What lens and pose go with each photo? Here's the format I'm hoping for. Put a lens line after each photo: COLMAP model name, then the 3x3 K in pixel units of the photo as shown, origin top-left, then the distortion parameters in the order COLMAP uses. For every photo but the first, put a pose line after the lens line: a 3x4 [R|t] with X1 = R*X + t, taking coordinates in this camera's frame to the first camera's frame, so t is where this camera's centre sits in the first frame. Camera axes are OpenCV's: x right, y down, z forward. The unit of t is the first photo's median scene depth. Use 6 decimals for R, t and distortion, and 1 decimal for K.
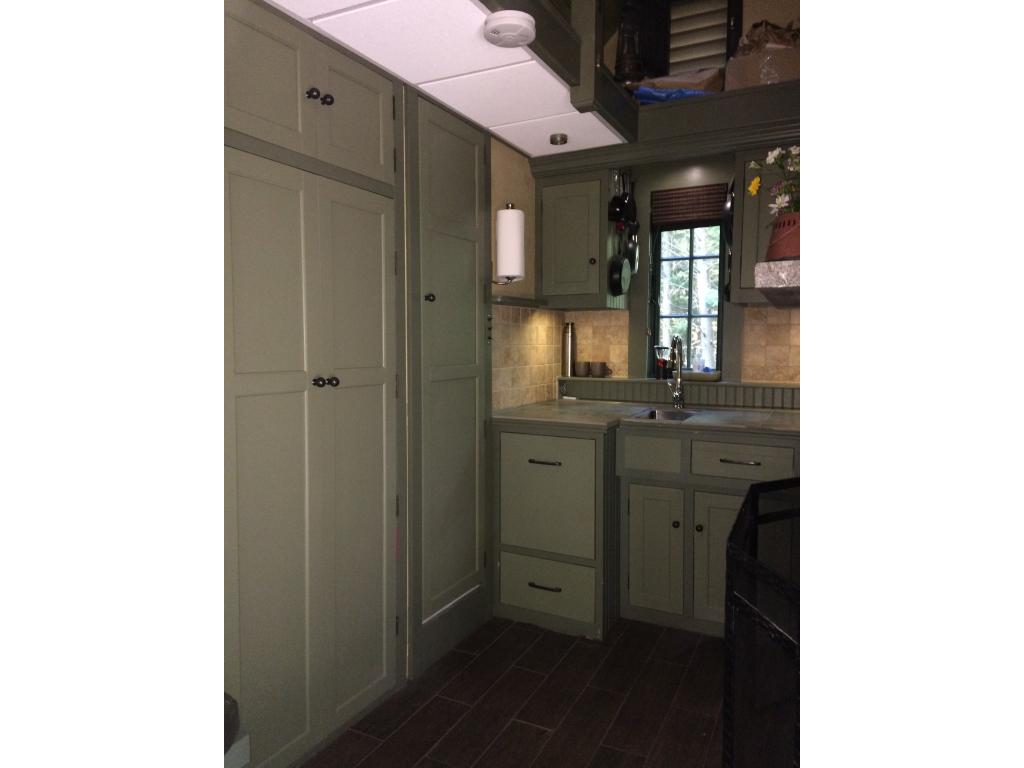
lens RADIAL K [[639.7, 0, 512.0], [0, 639.7, 384.0], [0, 0, 1]] dist [0.061203, -0.061124]
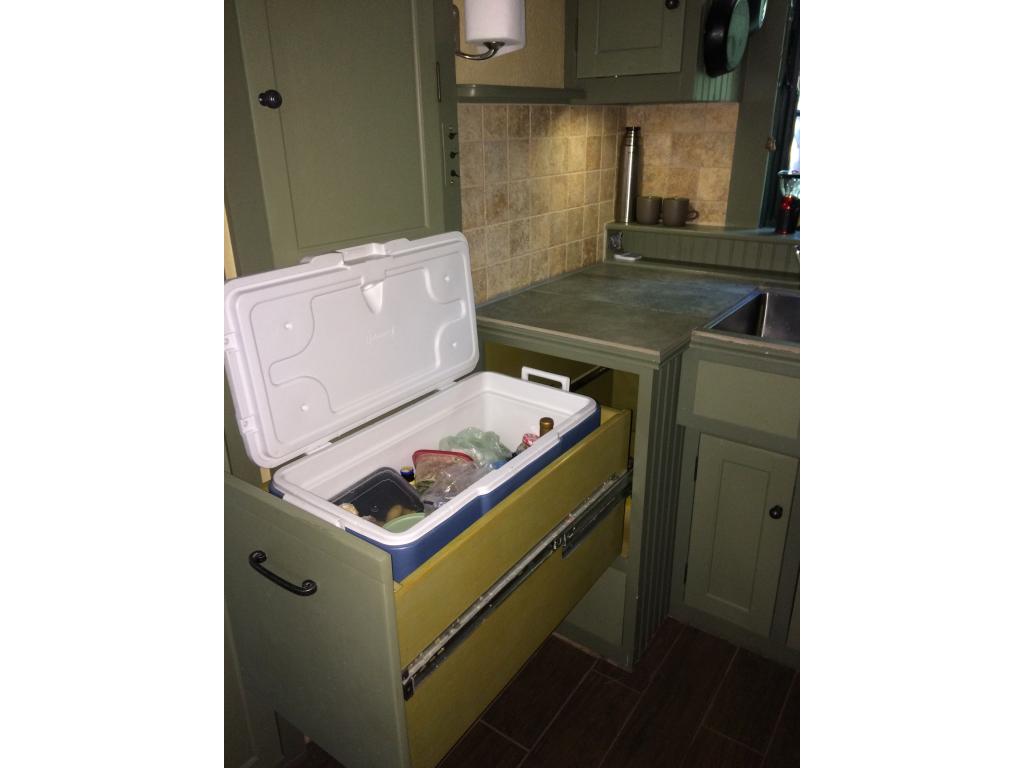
lens RADIAL K [[639.7, 0, 512.0], [0, 639.7, 384.0], [0, 0, 1]] dist [0.061203, -0.061124]
pose [[0.988477, 0.046459, -0.144065, 0.082795], [0.001043, 0.949621, 0.313399, -0.061912], [0.151367, -0.309938, 0.938630, 0.381855]]
